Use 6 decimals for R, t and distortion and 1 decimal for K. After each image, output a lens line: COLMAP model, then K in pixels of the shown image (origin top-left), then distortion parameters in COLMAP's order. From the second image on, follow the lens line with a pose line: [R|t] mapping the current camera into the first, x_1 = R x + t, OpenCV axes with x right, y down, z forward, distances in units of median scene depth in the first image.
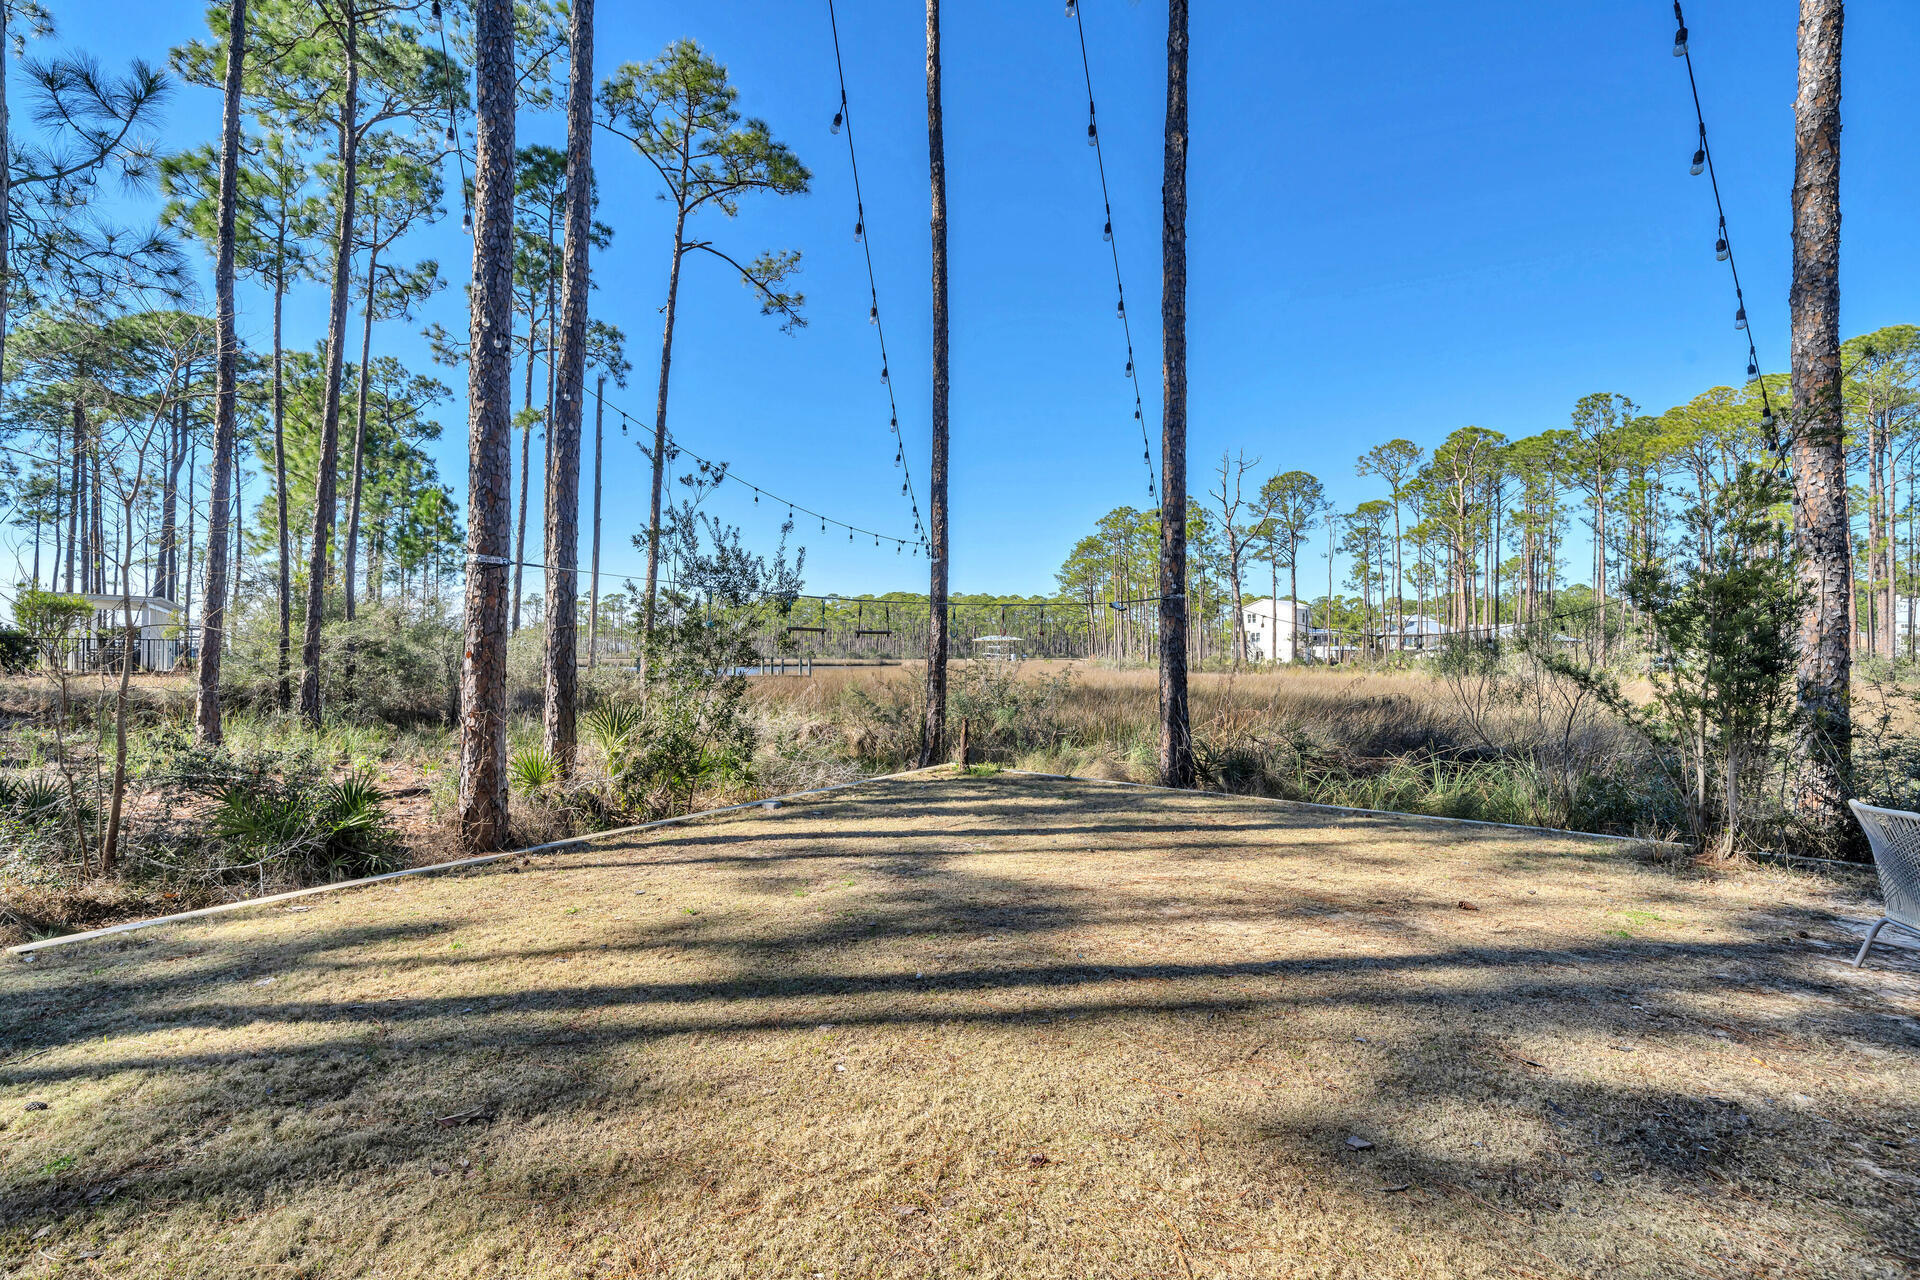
lens RADIAL K [[924.4, 0, 1123.8], [0, 924.4, 638.6], [0, 0, 1]] dist [-0.018359, -0.001934]
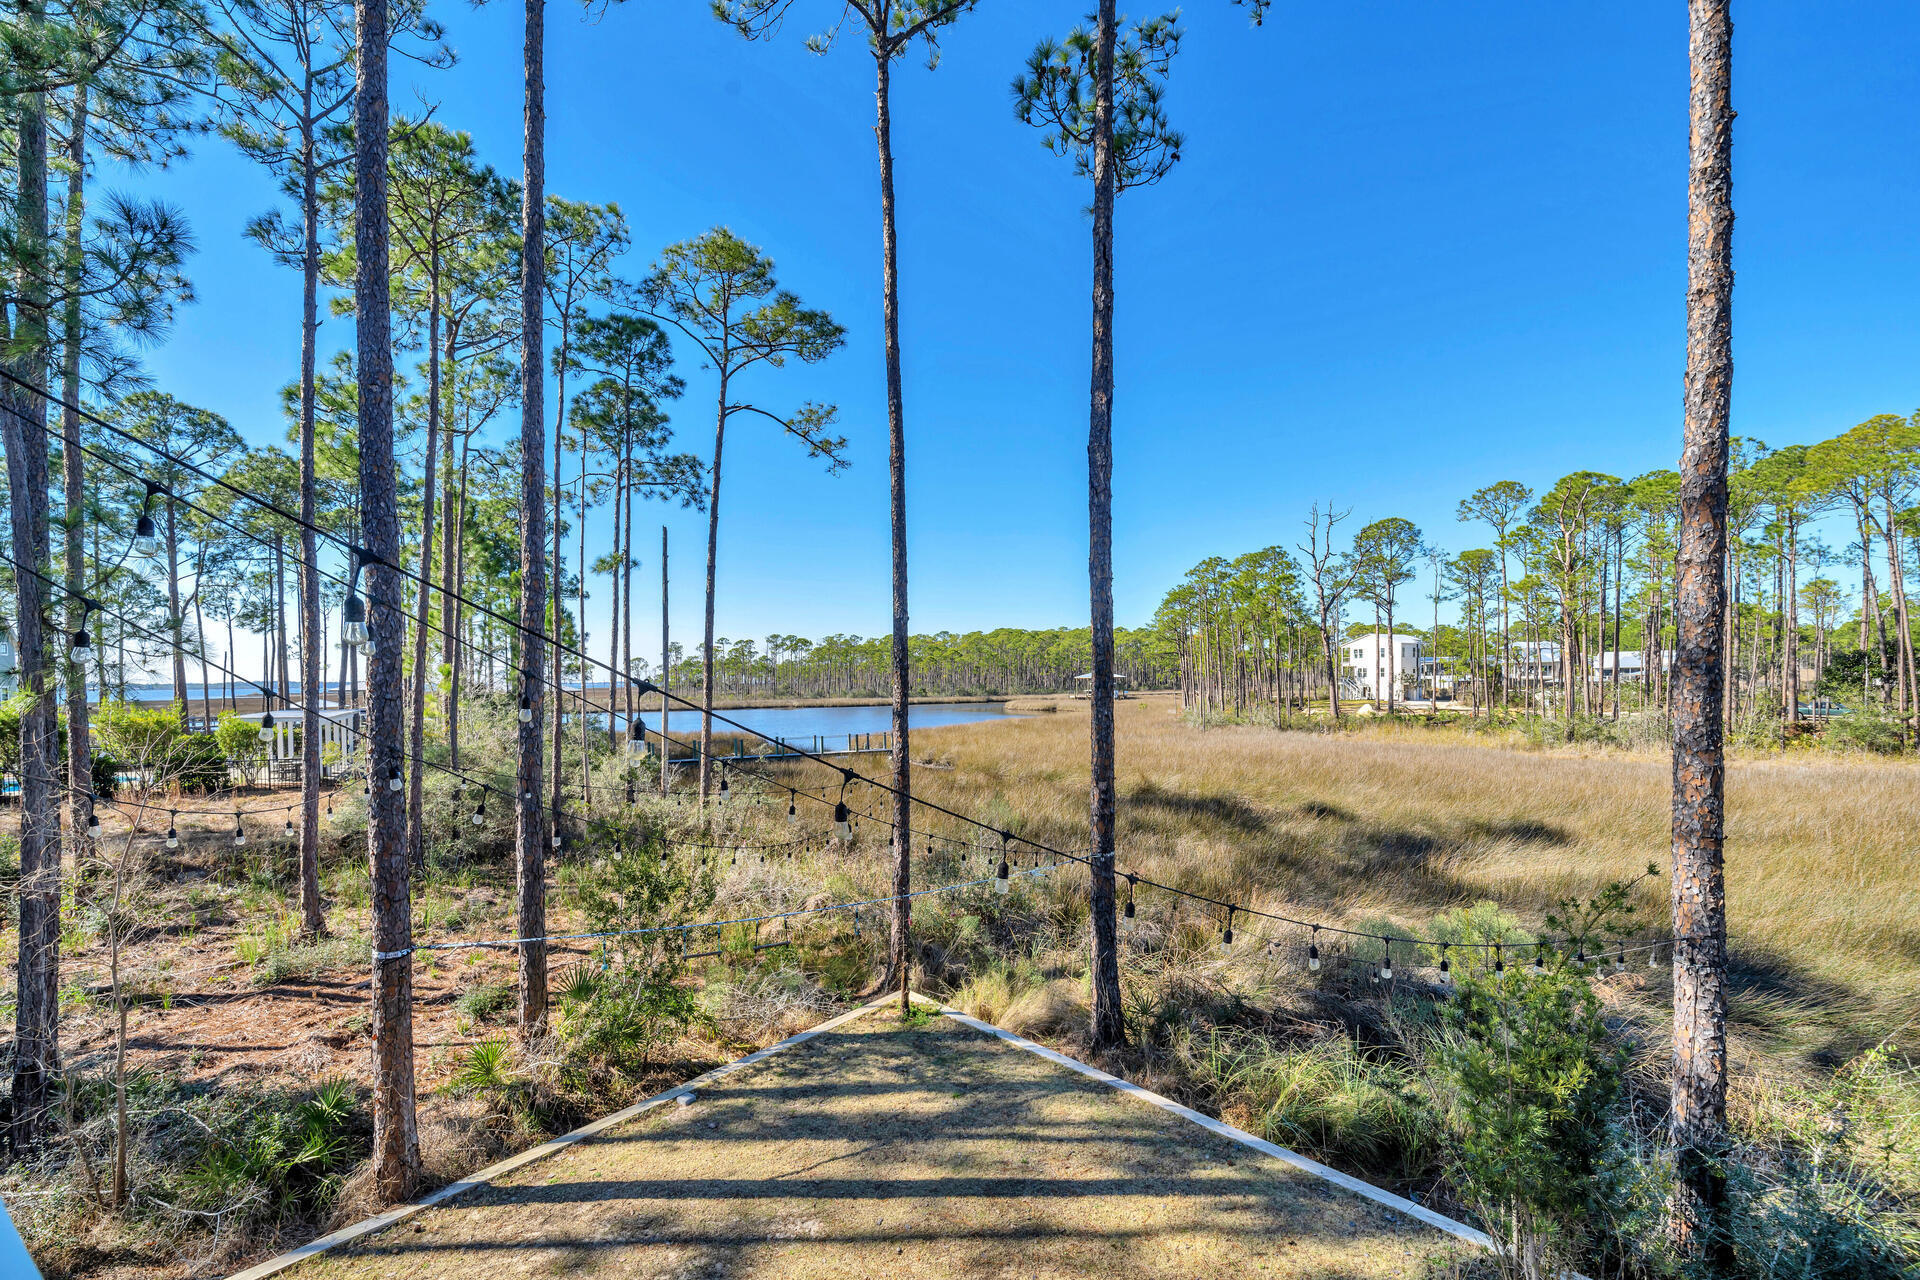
lens RADIAL K [[924.4, 0, 1123.8], [0, 924.4, 638.6], [0, 0, 1]] dist [-0.018359, -0.001934]
pose [[0.987087, 0.001010, -0.160183, 0.144975], [0.003332, 0.999634, 0.026833, -0.186154], [0.160151, -0.027020, 0.986723, 0.006799]]
